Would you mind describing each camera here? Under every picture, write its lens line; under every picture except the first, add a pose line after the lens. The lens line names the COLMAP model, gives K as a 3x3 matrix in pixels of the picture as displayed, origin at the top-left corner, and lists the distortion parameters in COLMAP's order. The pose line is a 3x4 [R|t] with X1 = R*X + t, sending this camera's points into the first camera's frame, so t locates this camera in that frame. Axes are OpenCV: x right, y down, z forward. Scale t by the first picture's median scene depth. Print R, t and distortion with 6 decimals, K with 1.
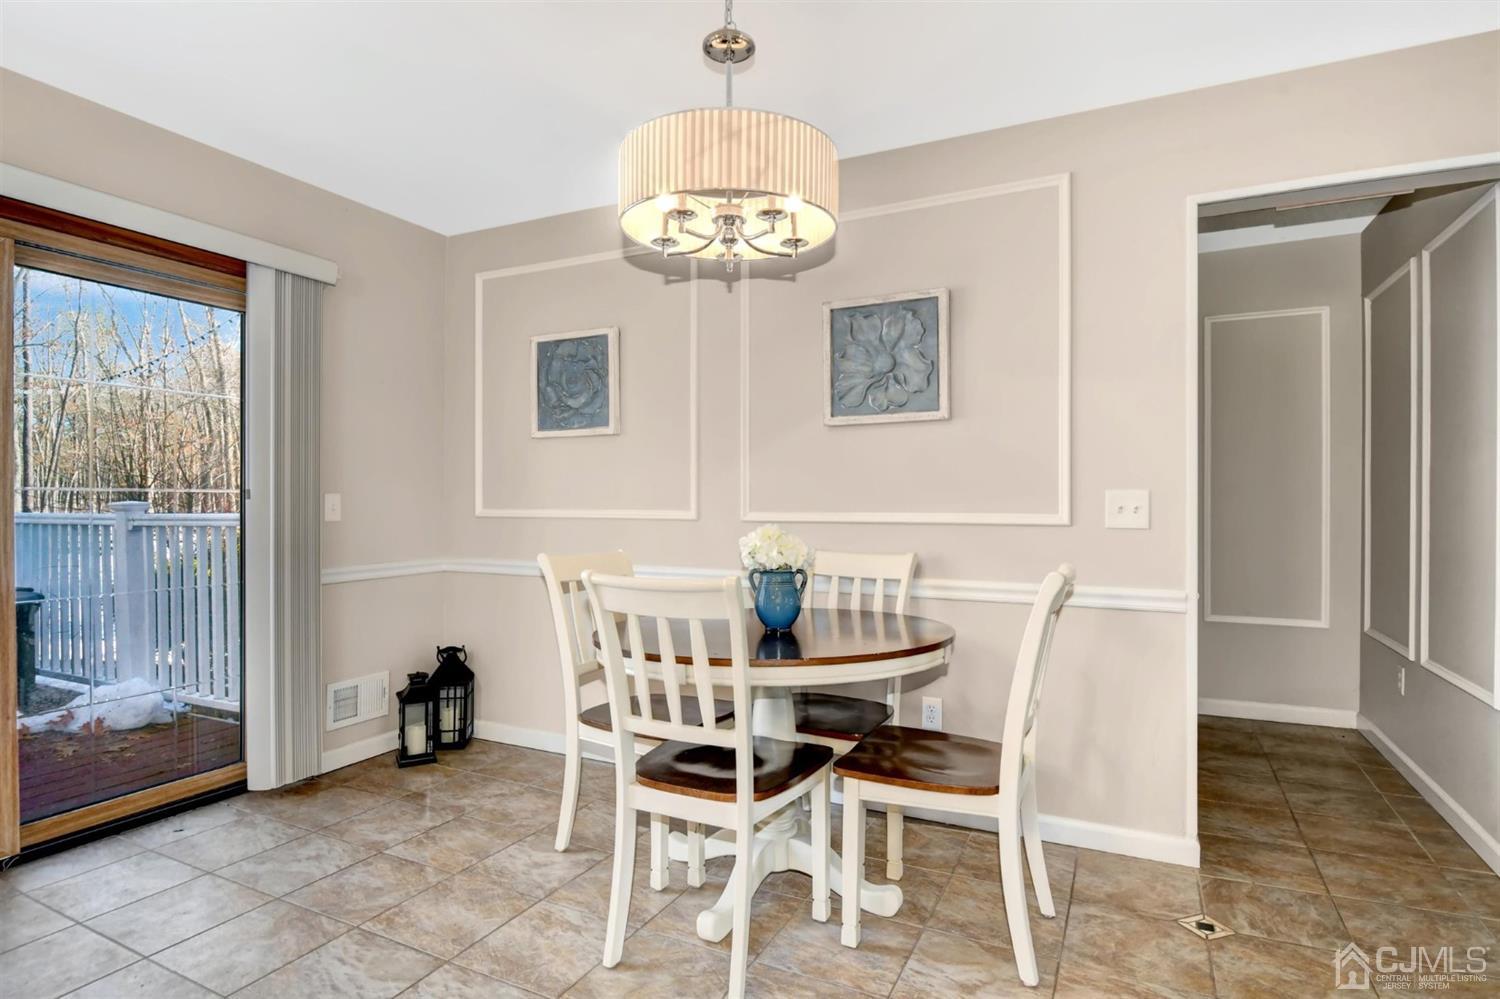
lens RADIAL K [[777.6, 0, 746.5], [0, 777.6, 495.8], [0, 0, 1]] dist [0.000680, -0.005740]
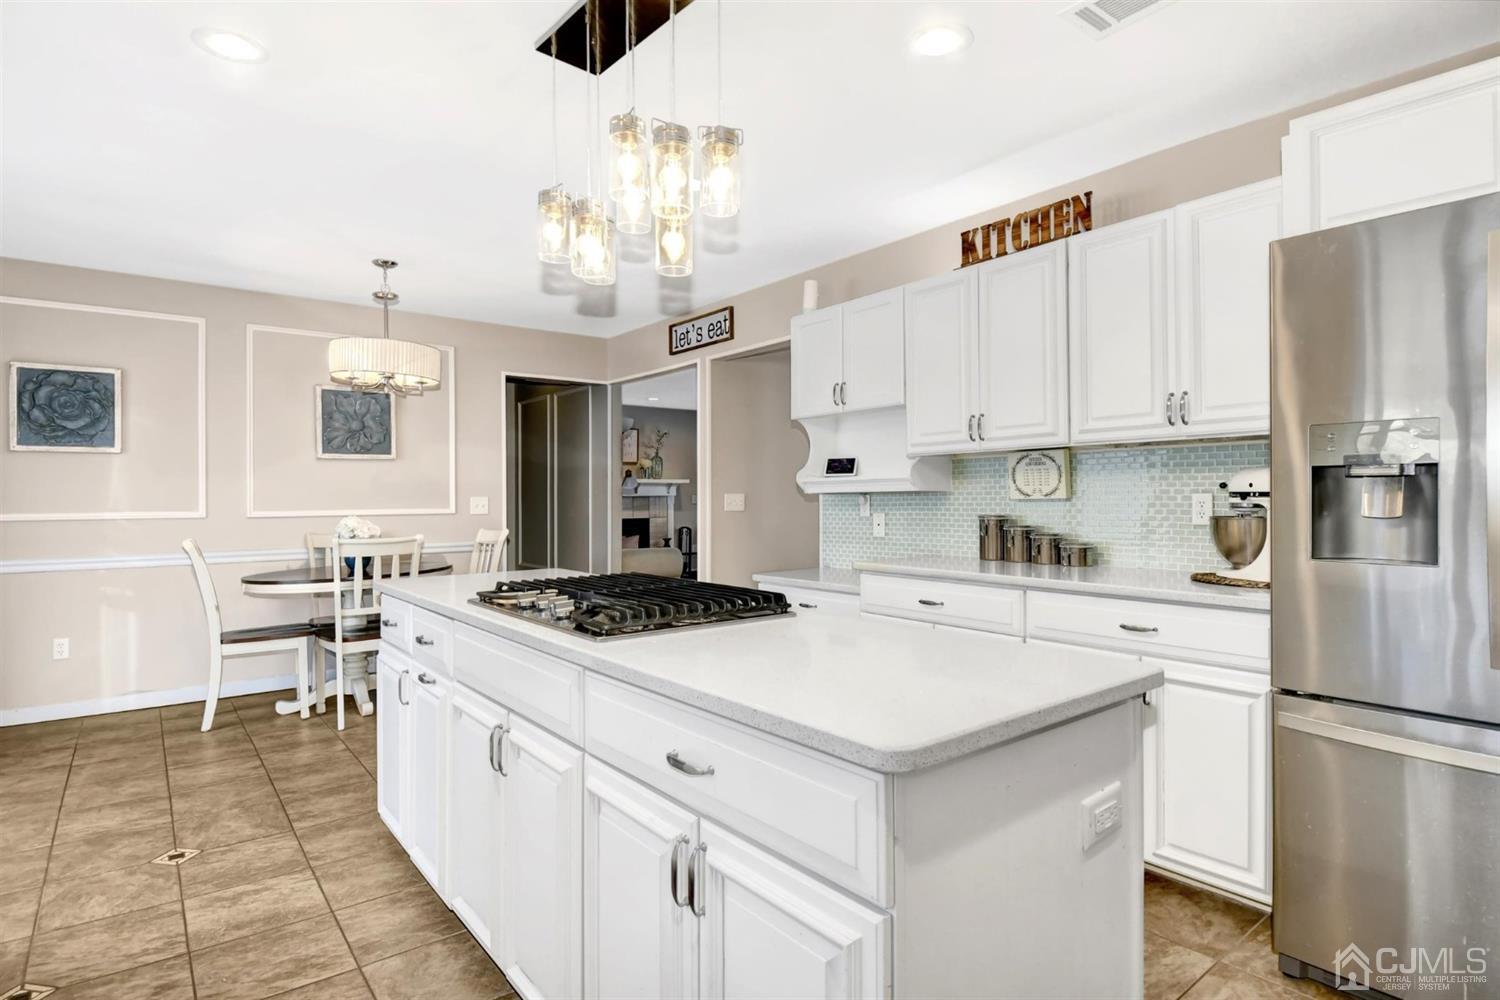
lens RADIAL K [[777.6, 0, 743.9], [0, 777.6, 497.5], [0, 0, 1]] dist [0.000680, -0.005740]
pose [[0.435693, -0.002663, 0.900092, -1.019528], [0.005461, 0.999985, 0.000315, -0.001519], [-0.900079, 0.004778, 0.435701, -0.556403]]
